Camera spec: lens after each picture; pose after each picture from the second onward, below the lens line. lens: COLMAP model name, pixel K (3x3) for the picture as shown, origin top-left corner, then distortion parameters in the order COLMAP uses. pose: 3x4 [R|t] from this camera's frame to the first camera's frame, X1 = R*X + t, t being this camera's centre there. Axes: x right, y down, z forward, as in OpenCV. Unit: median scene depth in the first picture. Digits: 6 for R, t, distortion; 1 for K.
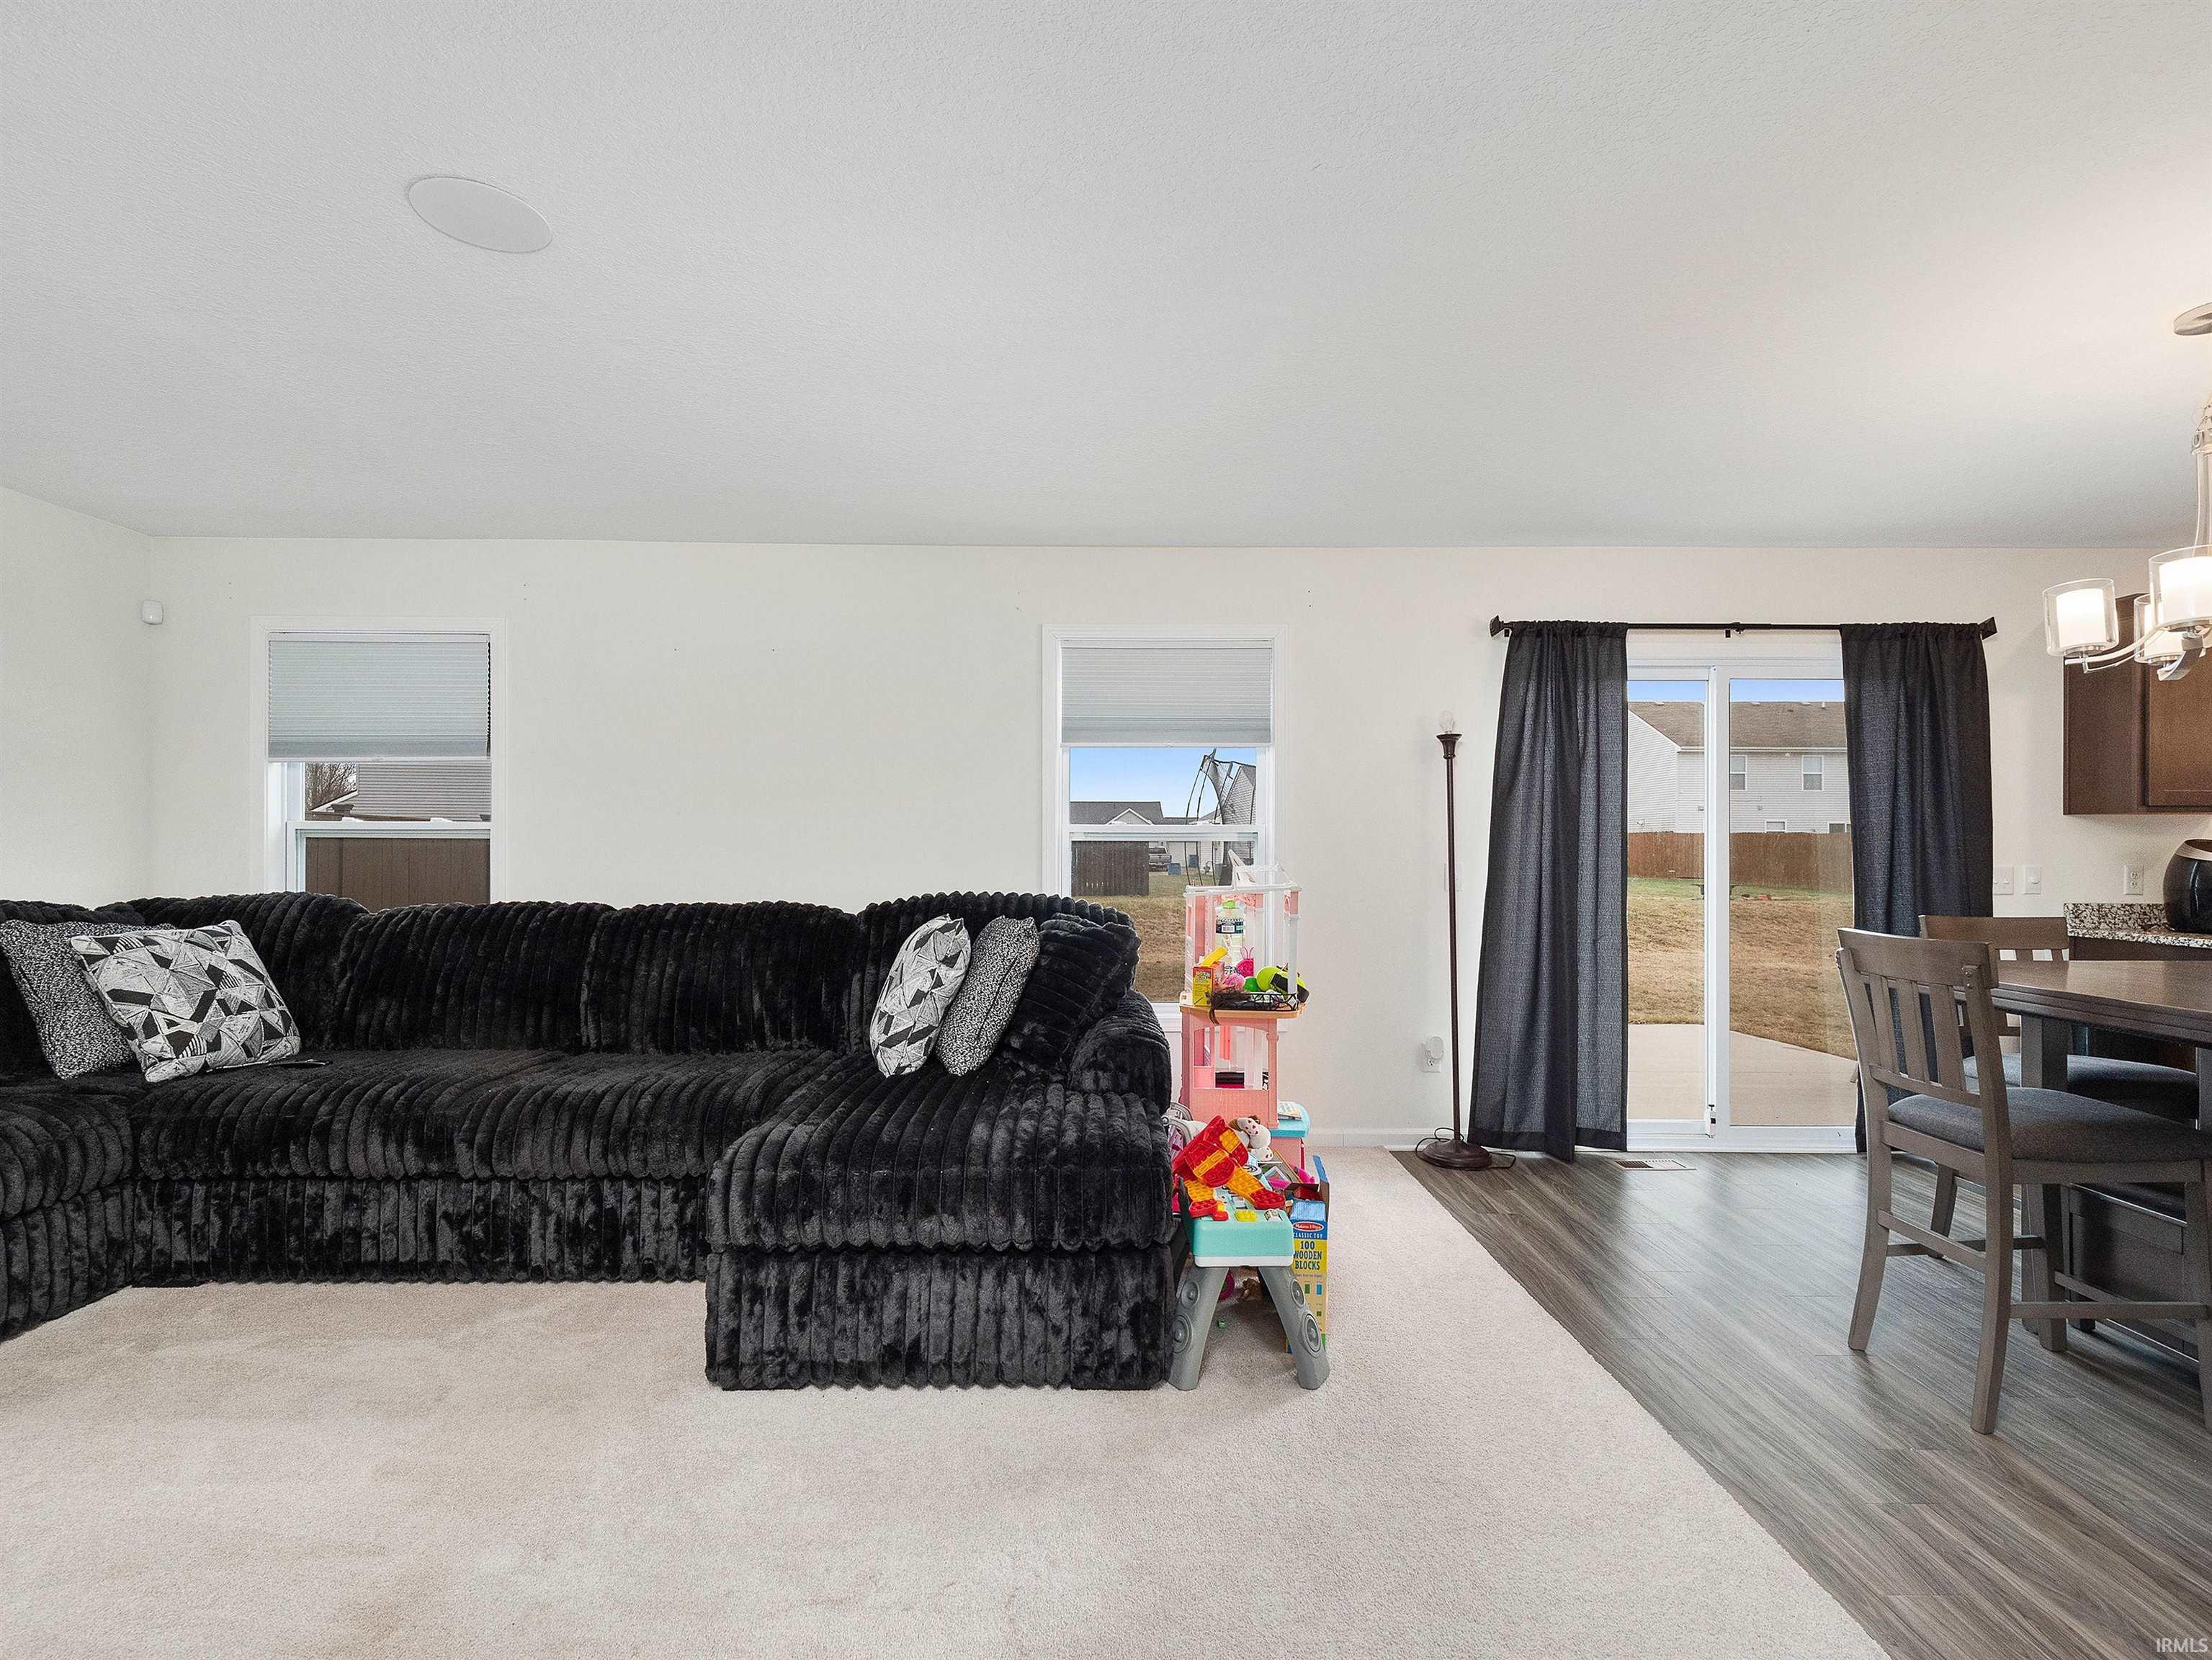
lens RADIAL K [[1058.3, 0, 1112.2], [0, 1058.3, 820.2], [0, 0, 1]] dist [0.002571, -0.000673]
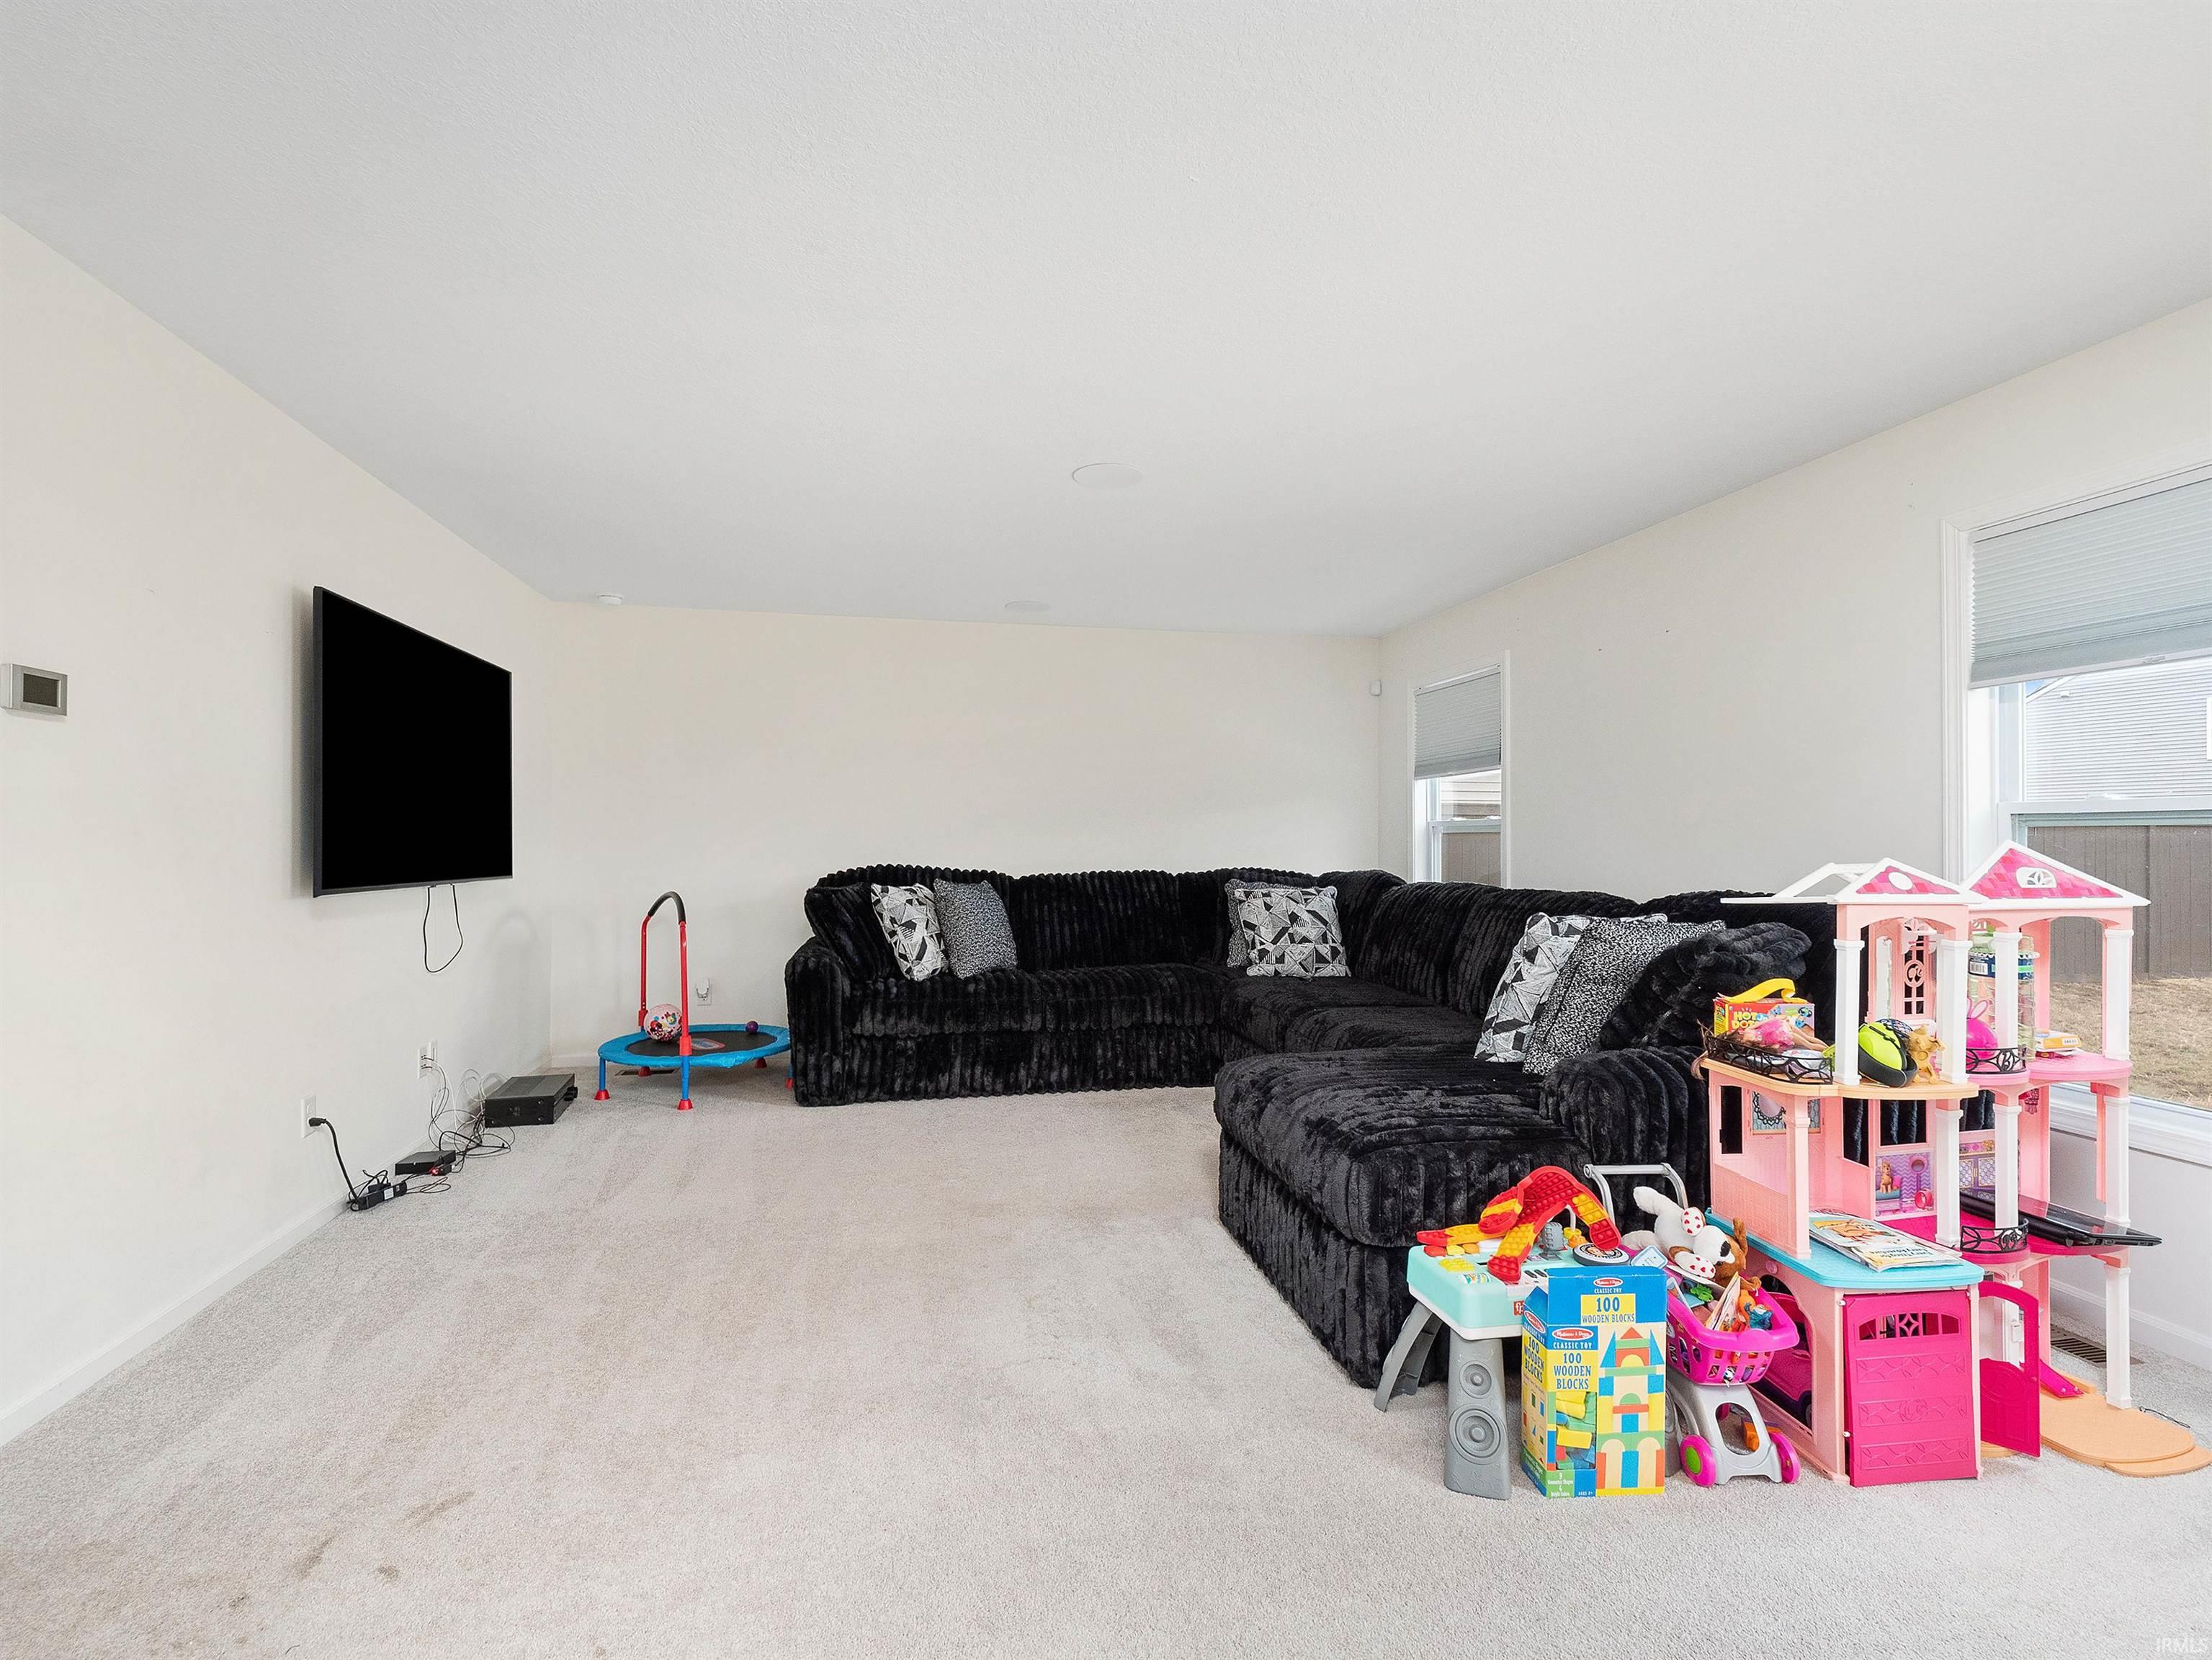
lens RADIAL K [[1058.3, 0, 1108.7], [0, 1058.3, 827.8], [0, 0, 1]] dist [0.002571, -0.000673]
pose [[0.198790, -0.012771, -0.979959, 0.665797], [0.022683, 0.999707, -0.008427, 0.016578], [0.979780, -0.020553, 0.199022, 0.408375]]
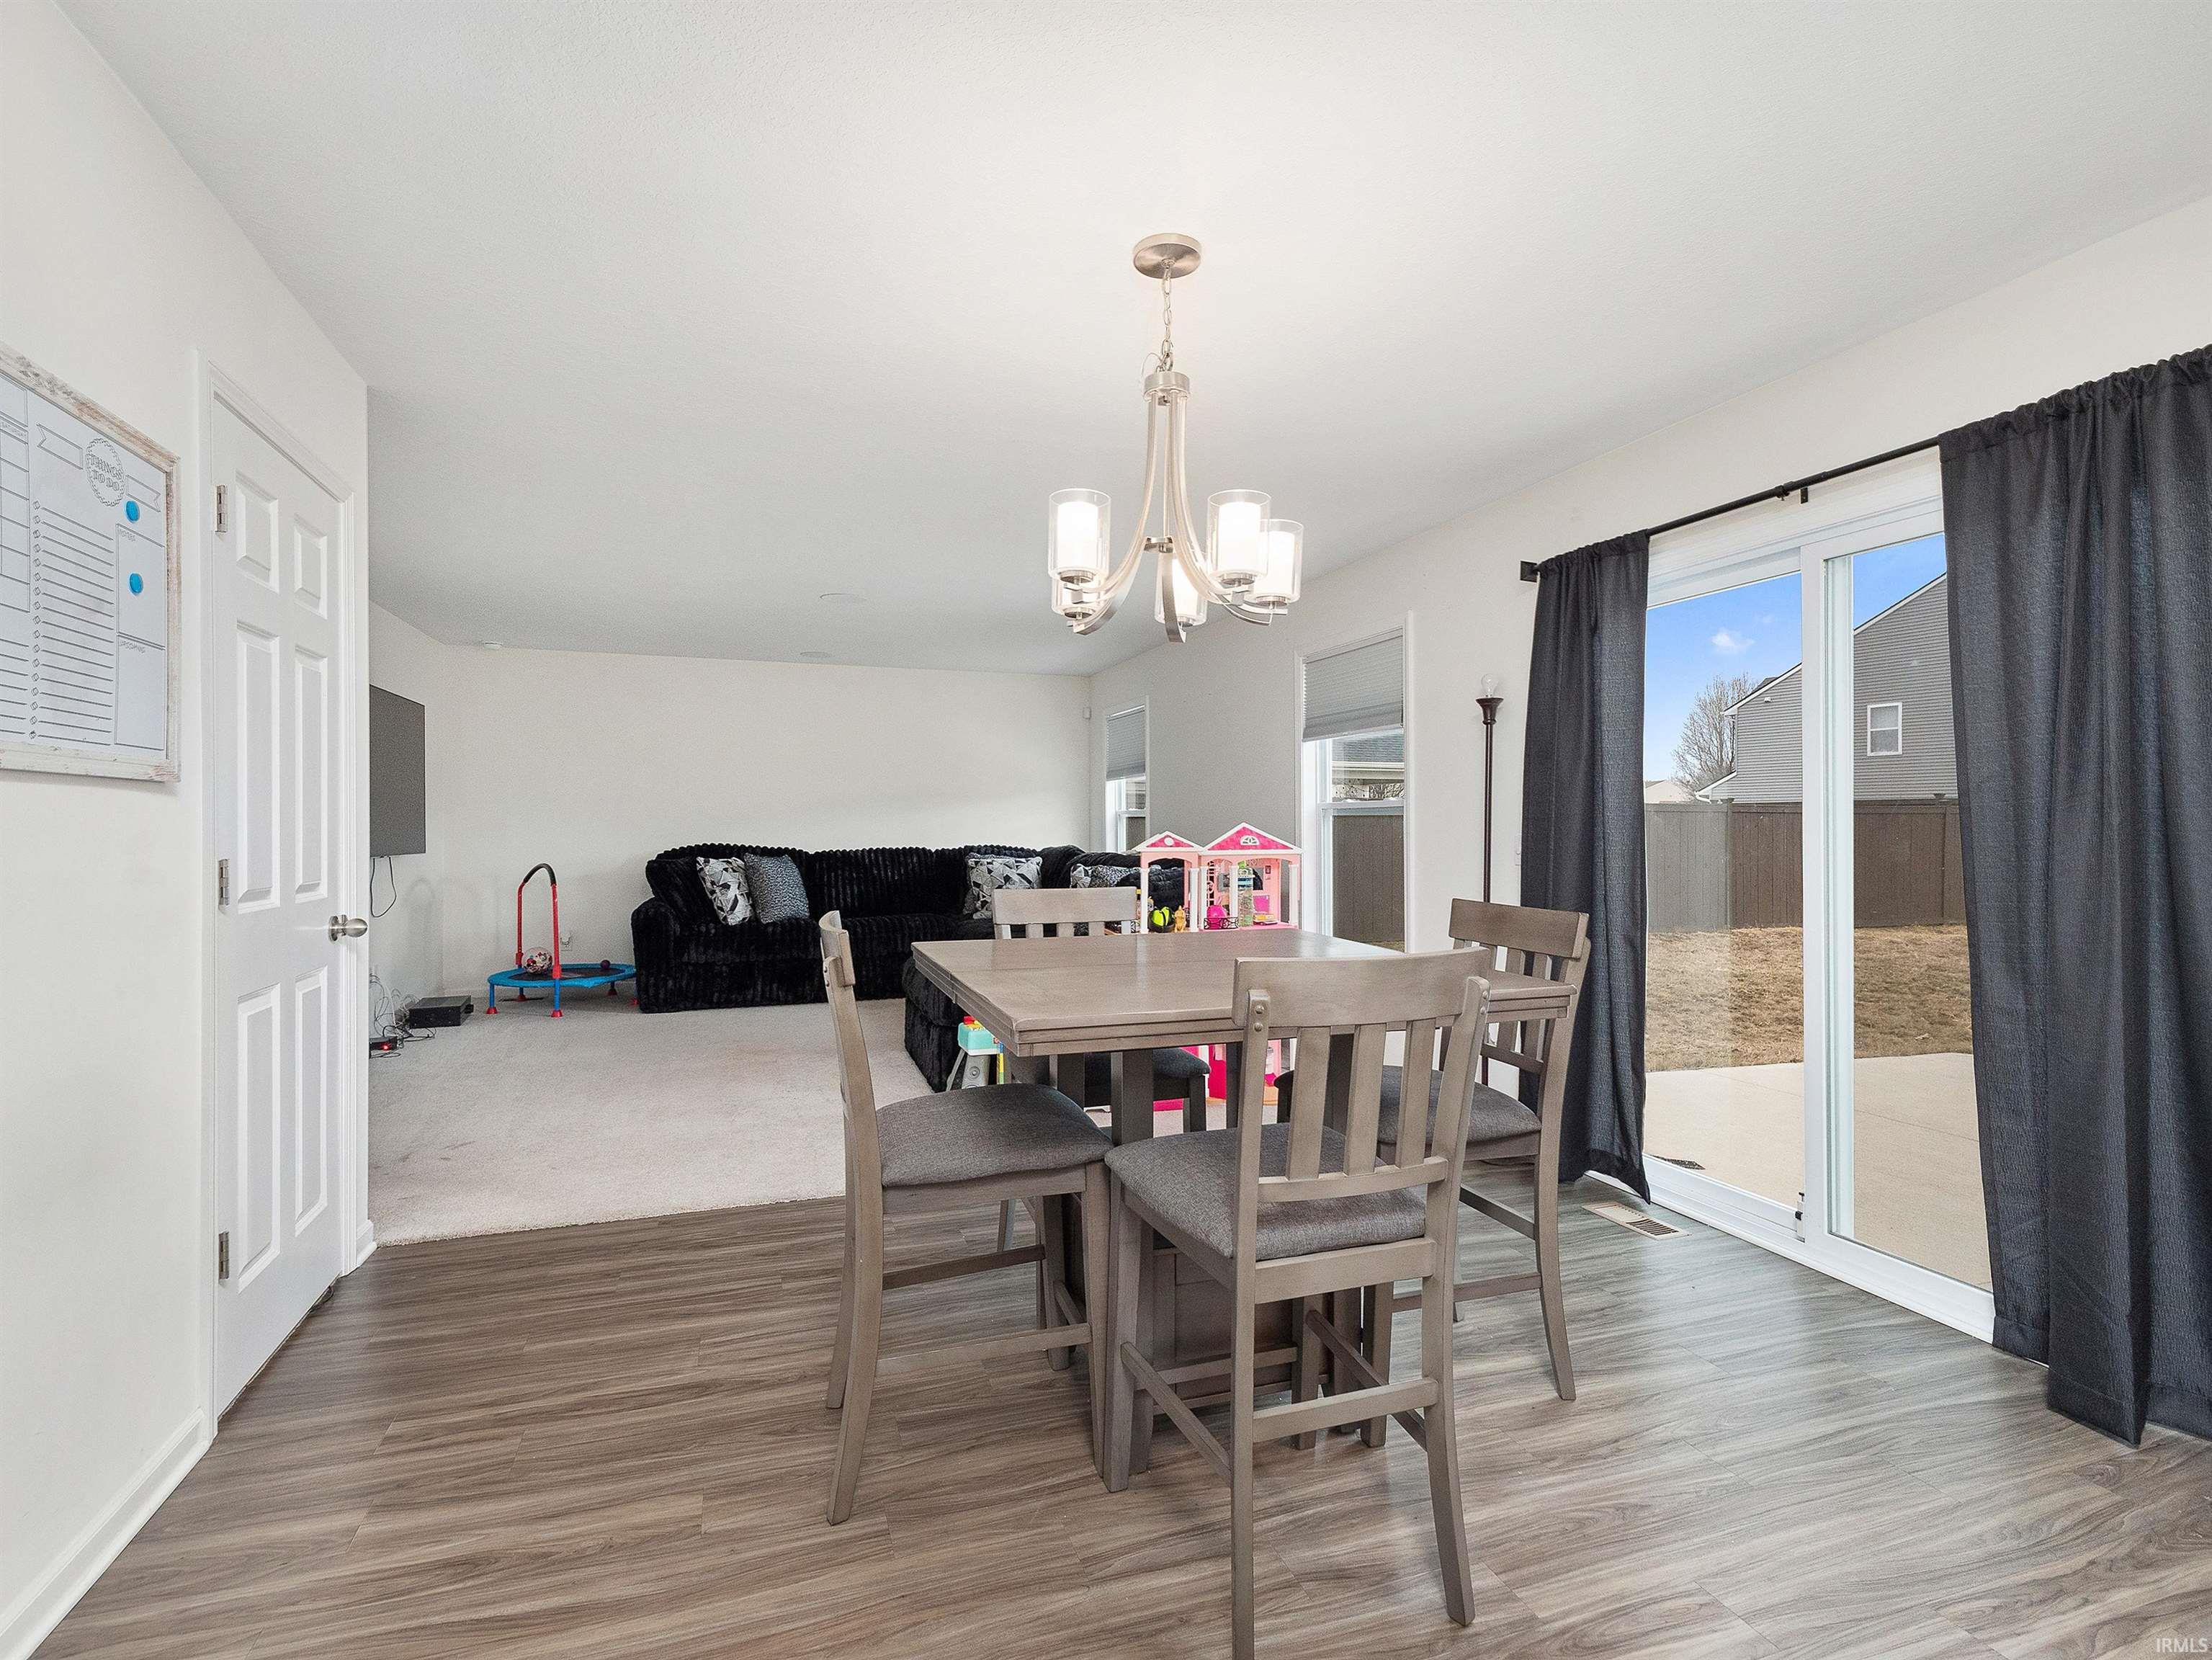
lens RADIAL K [[1070.0, 0, 1110.2], [0, 1070.0, 824.0], [0, 0, 1]] dist [0.004243, 0.000014]
pose [[0.324527, -0.002671, -0.945873, 1.390679], [0.024690, 0.999679, 0.005649, 0.020433], [0.945554, -0.025187, 0.324489, 0.464444]]
